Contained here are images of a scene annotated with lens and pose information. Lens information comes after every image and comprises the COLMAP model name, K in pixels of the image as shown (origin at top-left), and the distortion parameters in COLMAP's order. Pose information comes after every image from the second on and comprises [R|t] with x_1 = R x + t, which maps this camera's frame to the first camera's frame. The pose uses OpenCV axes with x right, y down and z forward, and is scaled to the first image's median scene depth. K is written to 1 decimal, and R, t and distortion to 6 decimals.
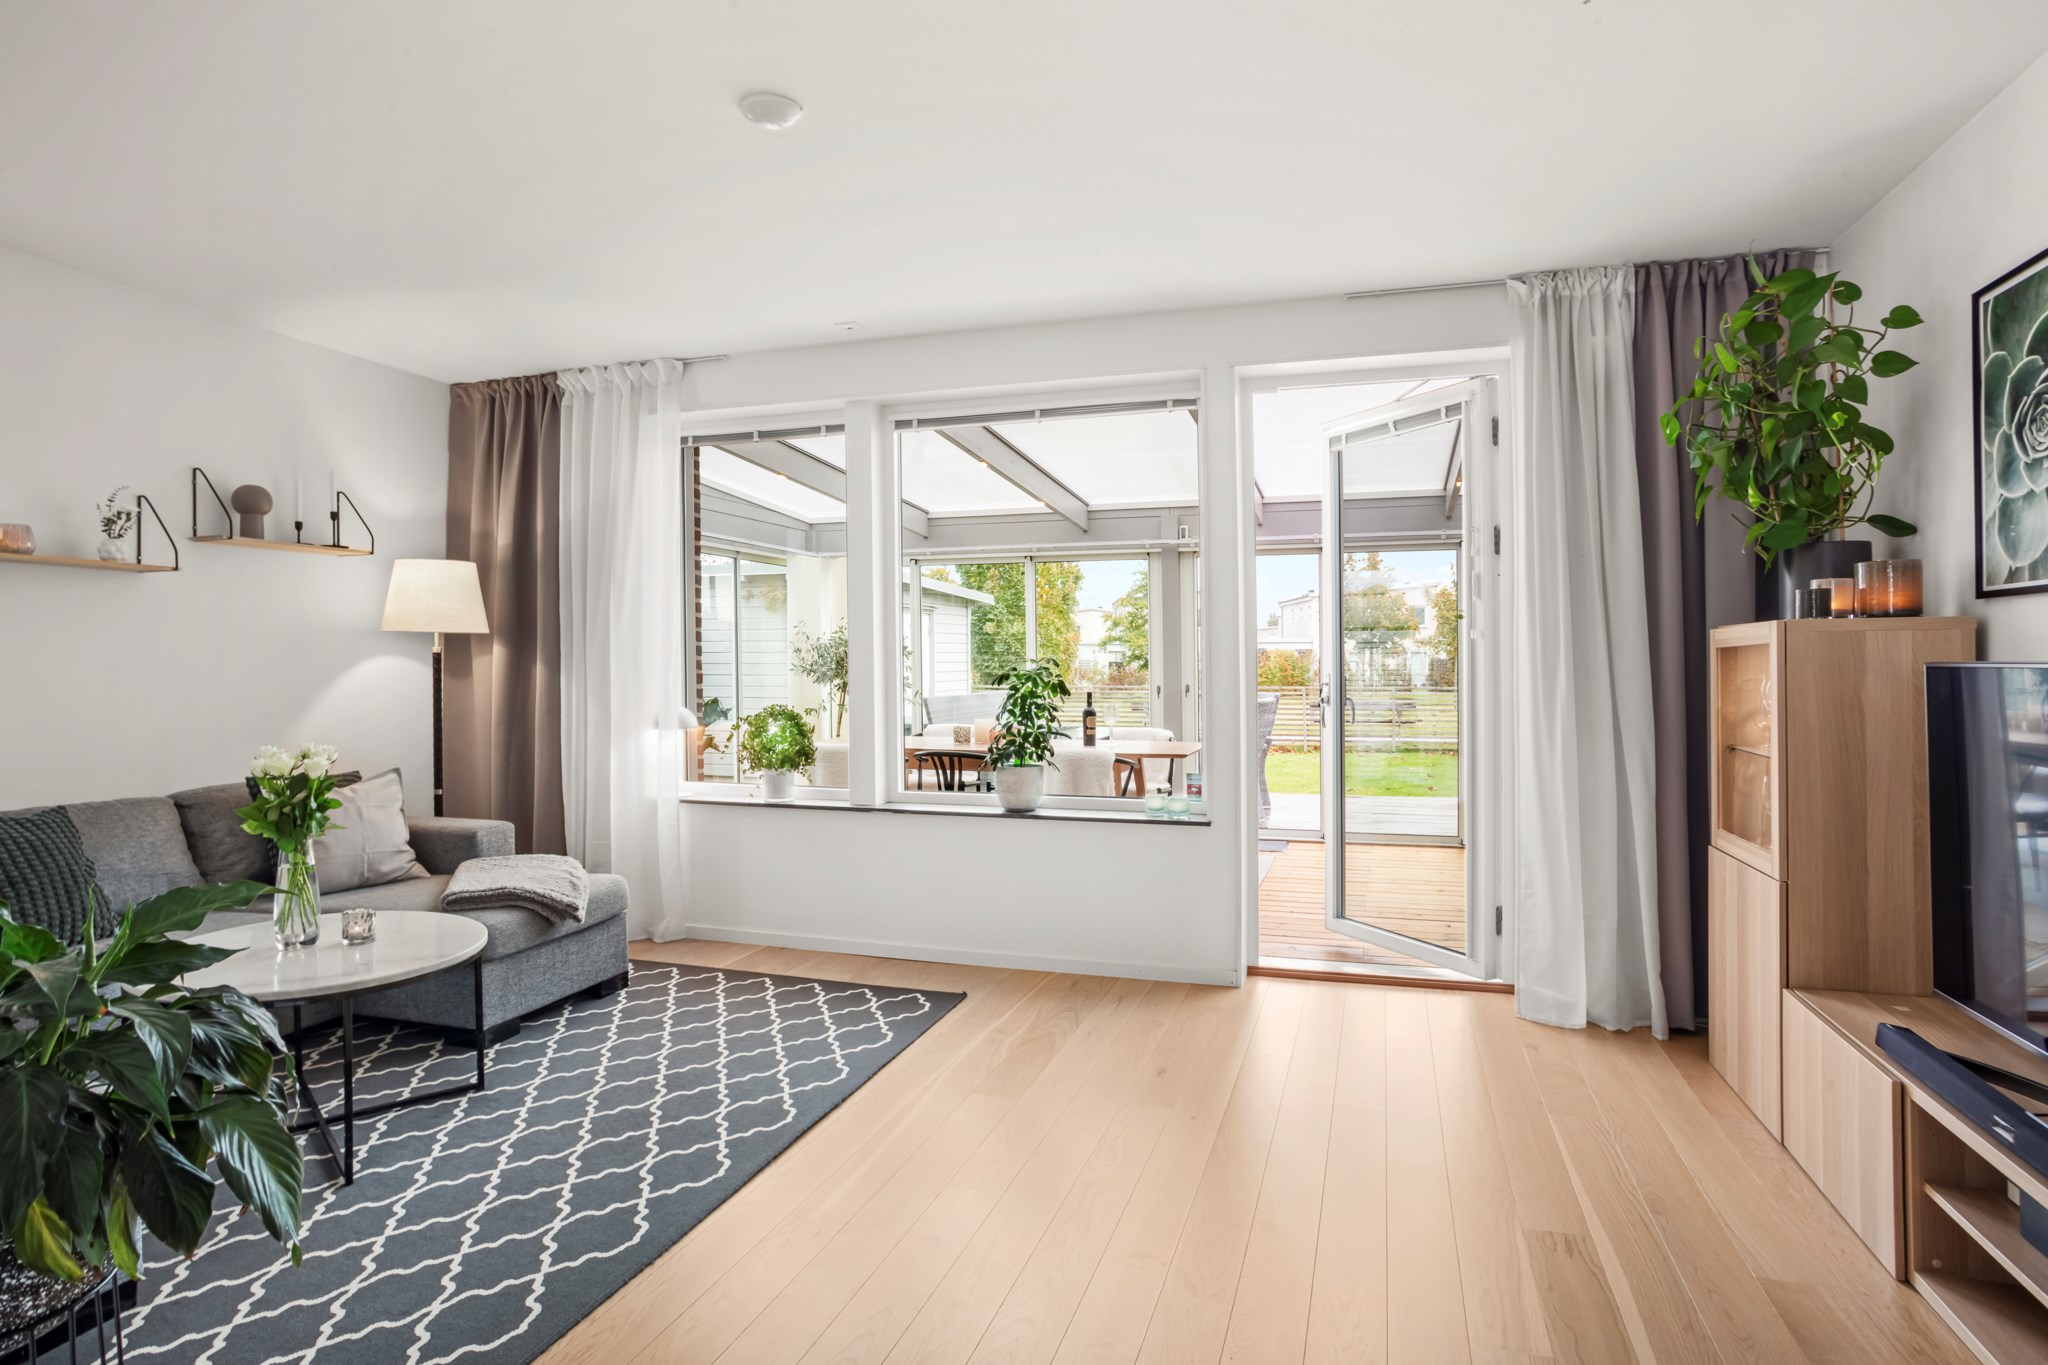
lens RADIAL K [[1097.0, 0, 1024.2], [0, 1097.0, 670.2], [0, 0, 1]] dist [-0.129830, 0.089314]
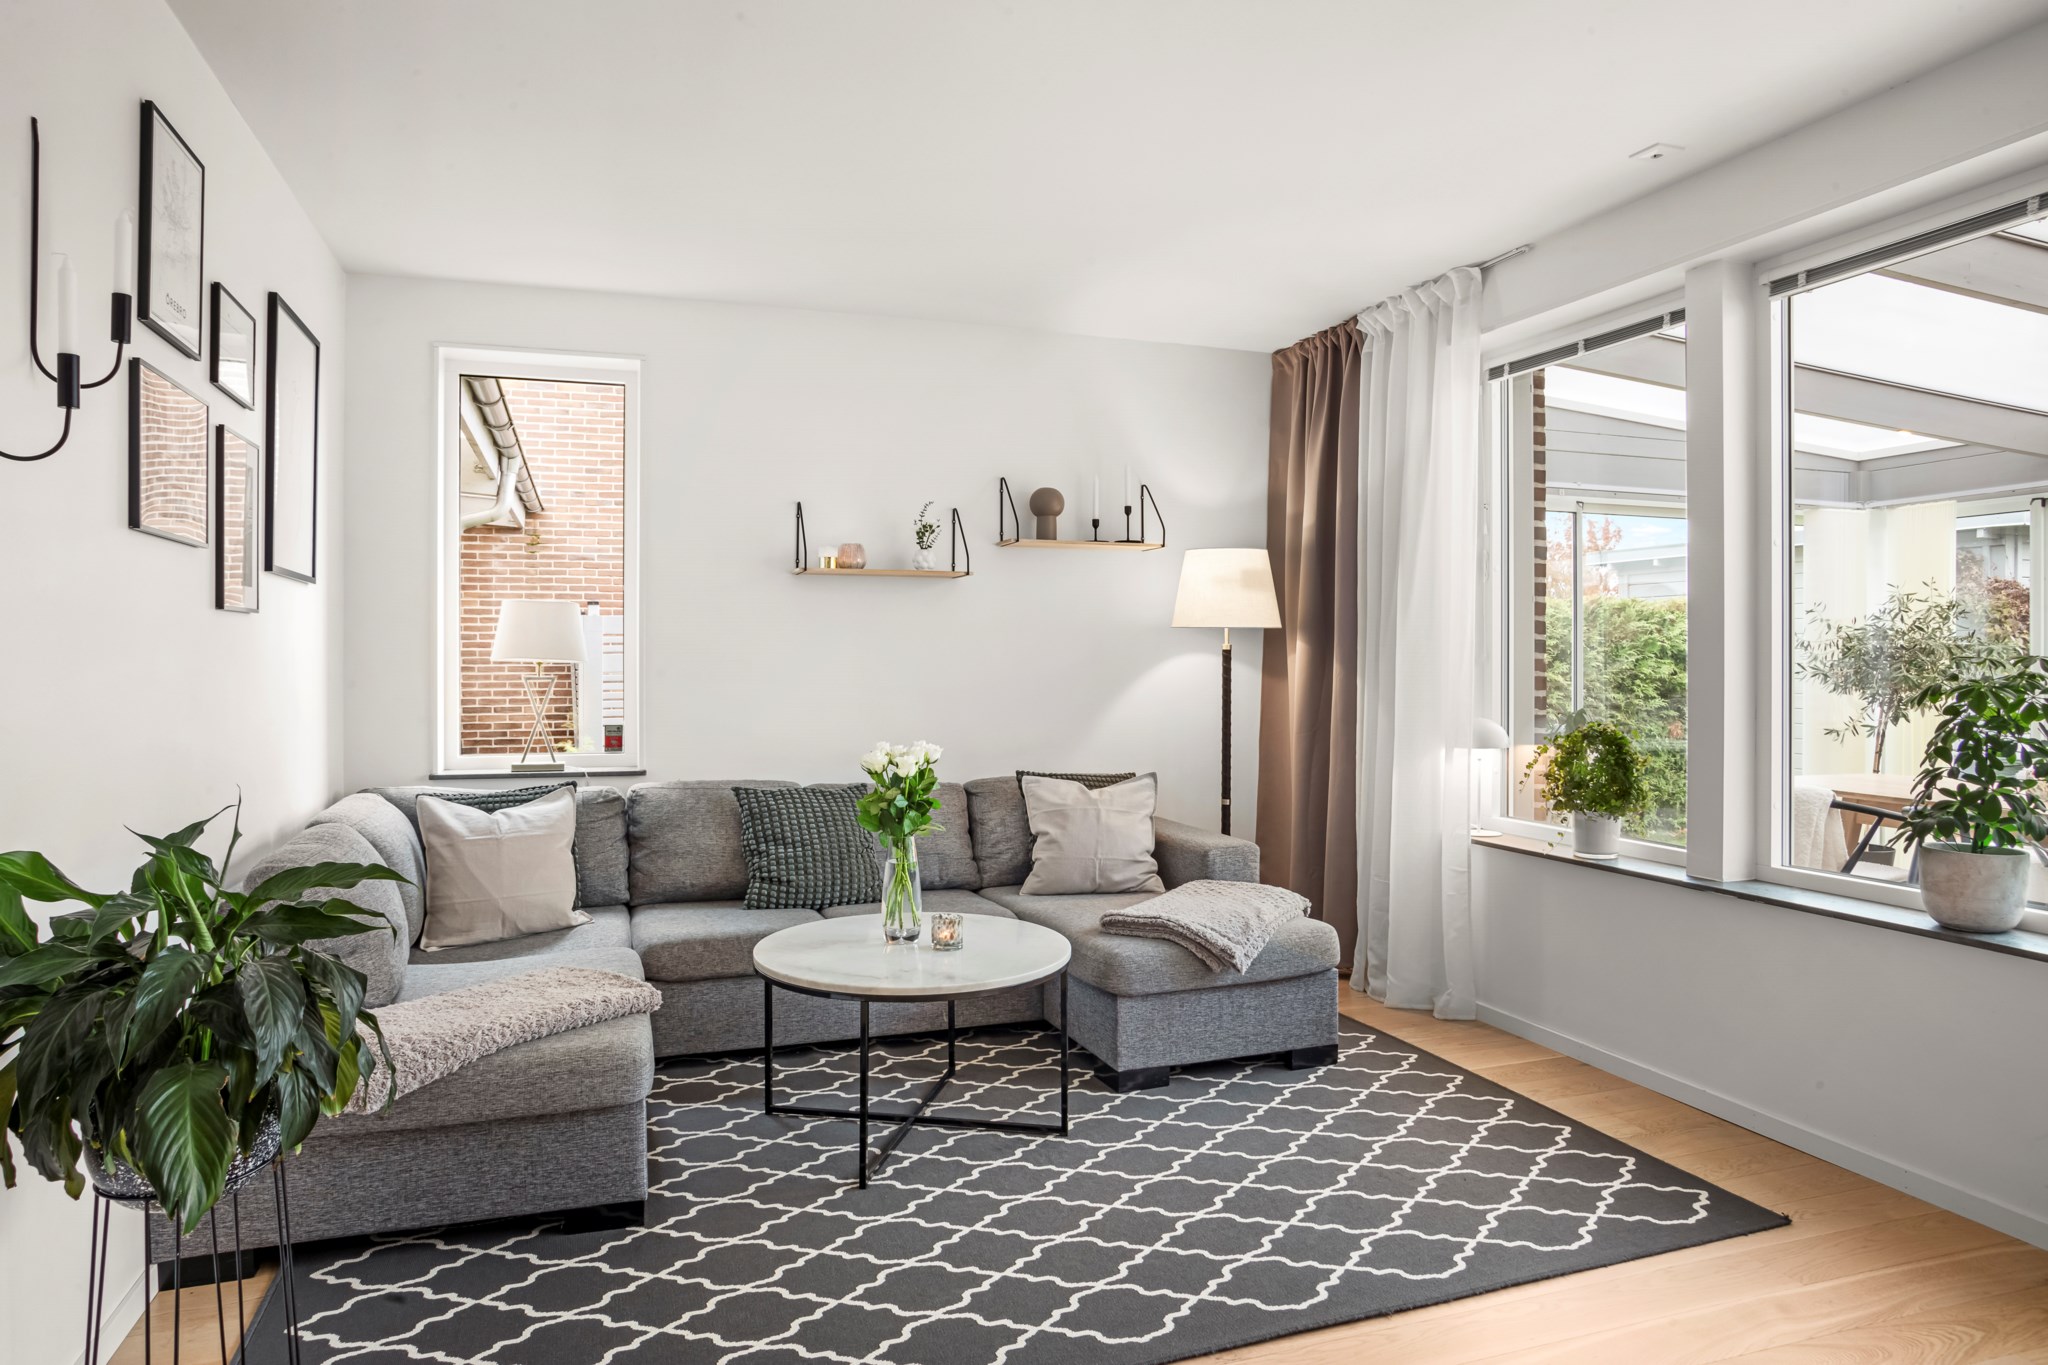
lens RADIAL K [[1225.0, 0, 1023.7], [0, 1225.0, 692.1], [0, 0, 1]] dist [-0.034343, 0.018382]
pose [[0.599947, 0.024023, -0.799679, 0.213516], [-0.009250, 0.999691, 0.023092, -0.003627], [0.799986, -0.006457, 0.599984, 0.258543]]
